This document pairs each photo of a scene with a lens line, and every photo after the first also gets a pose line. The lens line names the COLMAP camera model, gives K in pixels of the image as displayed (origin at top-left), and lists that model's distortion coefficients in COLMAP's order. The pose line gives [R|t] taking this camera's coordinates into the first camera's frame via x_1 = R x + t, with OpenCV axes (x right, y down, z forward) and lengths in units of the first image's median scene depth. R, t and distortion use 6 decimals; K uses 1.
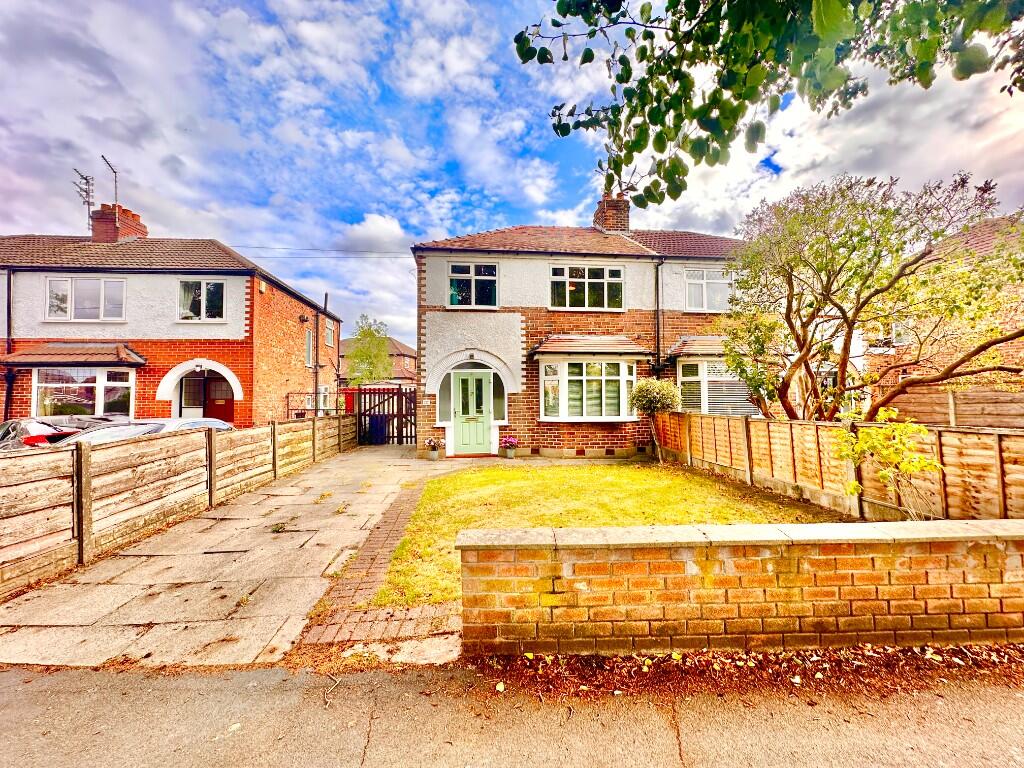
lens RADIAL K [[407.7, 0, 510.6], [0, 407.7, 383.9], [0, 0, 1]] dist [-0.003182, 0.000550]
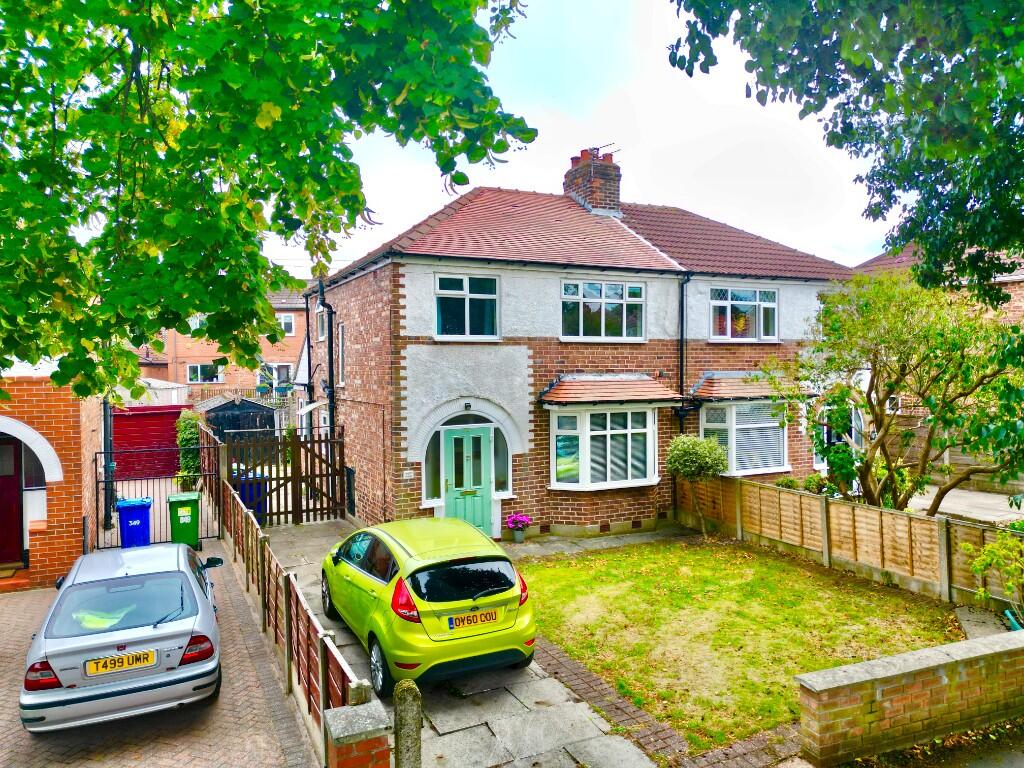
lens RADIAL K [[707.9, 0, 512.0], [0, 707.9, 384.0], [0, 0, 1]] dist [0.082703, -0.077844]
pose [[0.935821, -0.010991, 0.352304, -0.469203], [-0.009239, 0.998405, 0.055689, -0.180940], [-0.352355, -0.055370, 0.934227, -0.200260]]
